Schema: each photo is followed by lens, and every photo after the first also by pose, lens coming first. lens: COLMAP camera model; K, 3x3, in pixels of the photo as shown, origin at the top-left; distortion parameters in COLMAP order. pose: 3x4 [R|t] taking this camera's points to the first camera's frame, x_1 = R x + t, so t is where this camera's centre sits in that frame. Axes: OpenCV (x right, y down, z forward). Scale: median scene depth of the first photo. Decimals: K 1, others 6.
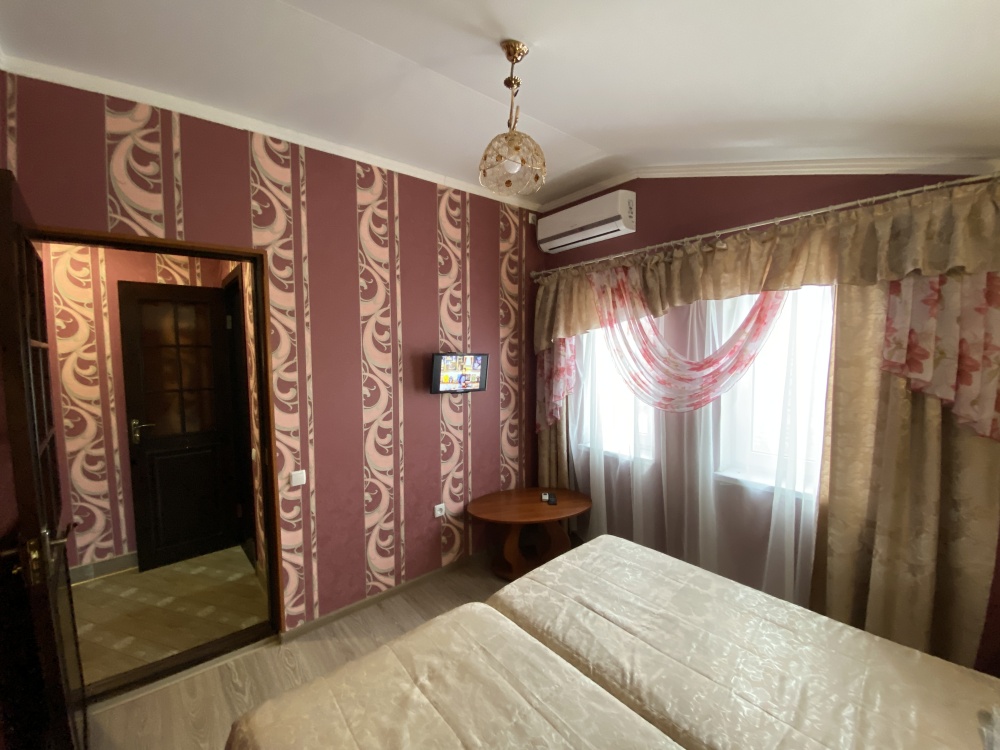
lens RADIAL K [[399.9, 0, 500.0], [0, 399.9, 375.0], [0, 0, 1]] dist [0.001644, -0.012841]
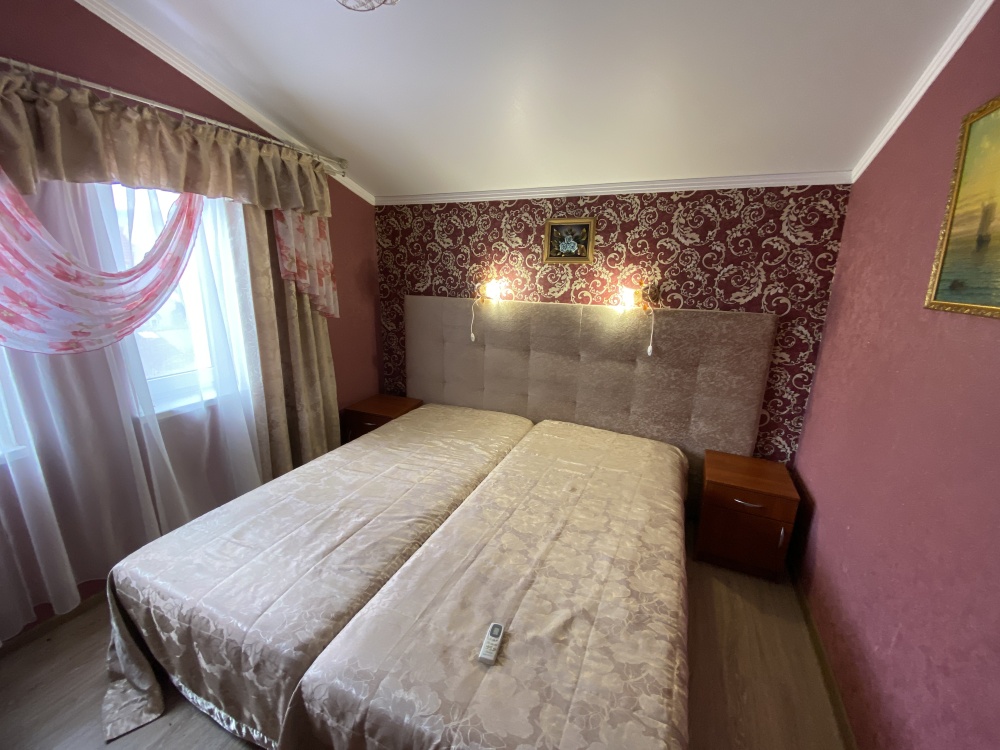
lens RADIAL K [[399.9, 0, 500.0], [0, 399.9, 375.0], [0, 0, 1]] dist [0.001644, -0.012841]
pose [[-0.441516, -0.223602, 0.868945, -0.605924], [0.038749, 0.962795, 0.267440, -0.026079], [-0.896416, 0.151750, -0.416425, 0.918471]]
